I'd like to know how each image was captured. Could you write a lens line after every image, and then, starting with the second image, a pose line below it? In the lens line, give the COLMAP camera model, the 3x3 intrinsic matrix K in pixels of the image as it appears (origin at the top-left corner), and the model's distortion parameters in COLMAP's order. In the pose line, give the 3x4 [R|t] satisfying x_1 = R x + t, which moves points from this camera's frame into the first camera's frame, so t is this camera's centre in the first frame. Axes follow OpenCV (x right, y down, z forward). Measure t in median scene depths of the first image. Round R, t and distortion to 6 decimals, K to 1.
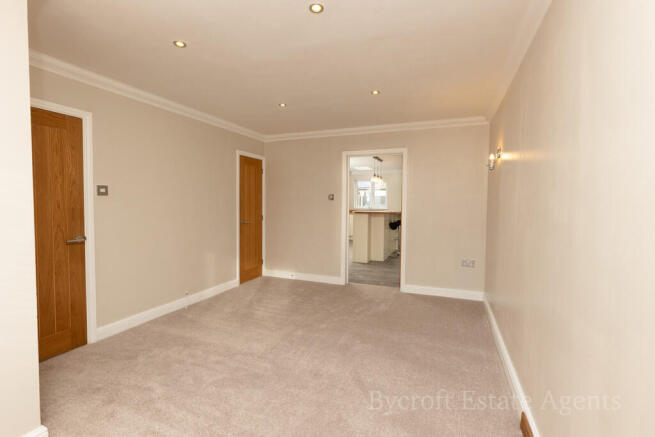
lens RADIAL K [[296.5, 0, 327.5], [0, 296.5, 218.5], [0, 0, 1]] dist [-0.001163, -0.000034]
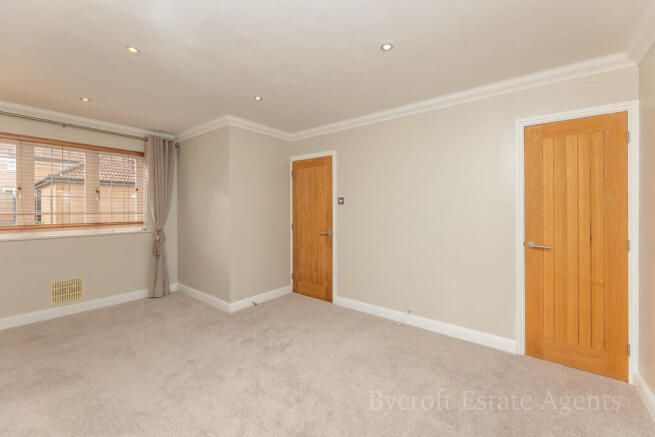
lens RADIAL K [[271.1, 0, 328.5], [0, 271.1, 209.6], [0, 0, 1]] dist [0.000157, 0.000052]
pose [[-0.280496, 0.001571, -0.959854, 0.517917], [-0.051744, 0.998520, 0.016756, -0.072800], [0.958460, 0.054367, -0.279999, 1.325101]]
